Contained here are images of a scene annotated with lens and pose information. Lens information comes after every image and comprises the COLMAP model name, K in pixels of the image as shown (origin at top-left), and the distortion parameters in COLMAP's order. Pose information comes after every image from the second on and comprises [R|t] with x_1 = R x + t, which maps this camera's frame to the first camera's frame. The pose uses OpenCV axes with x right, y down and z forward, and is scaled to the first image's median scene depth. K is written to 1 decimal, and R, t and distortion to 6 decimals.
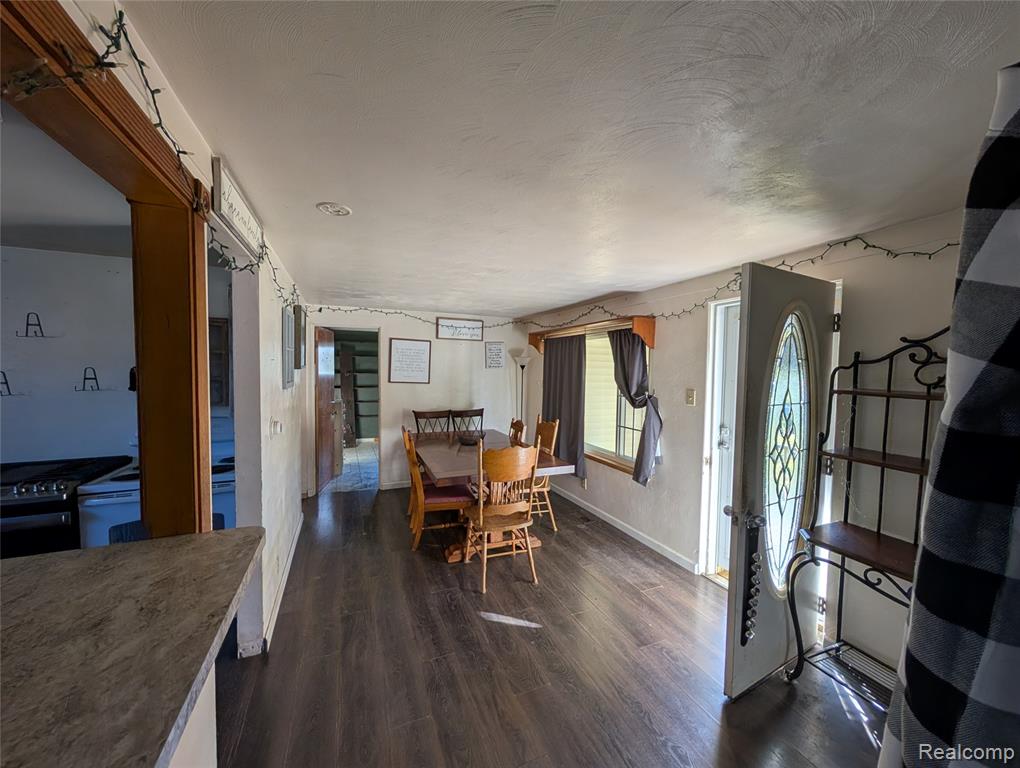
lens RADIAL K [[385.6, 0, 510.7], [0, 385.6, 385.2], [0, 0, 1]] dist [-0.002192, 0.000802]
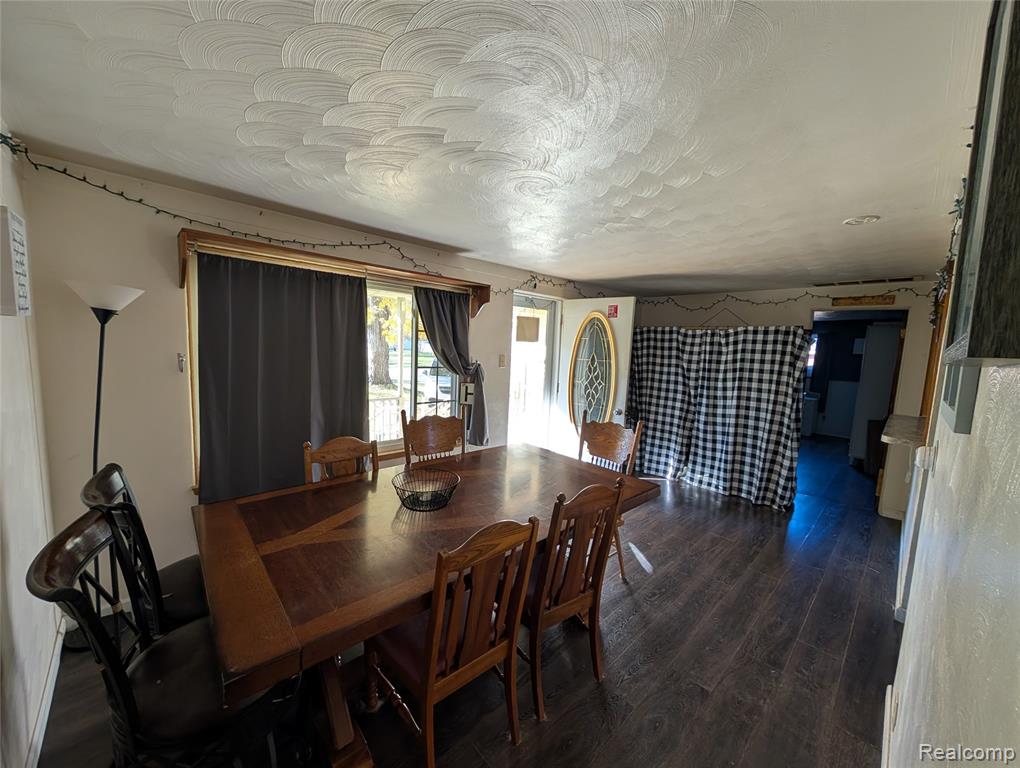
lens RADIAL K [[385.6, 0, 506.9], [0, 385.6, 382.1], [0, 0, 1]] dist [-0.002192, 0.000802]
pose [[-0.337971, -0.120364, 0.933428, -0.554677], [-0.002955, 0.991919, 0.126837, -0.045863], [-0.941152, 0.040108, -0.335595, 1.075951]]
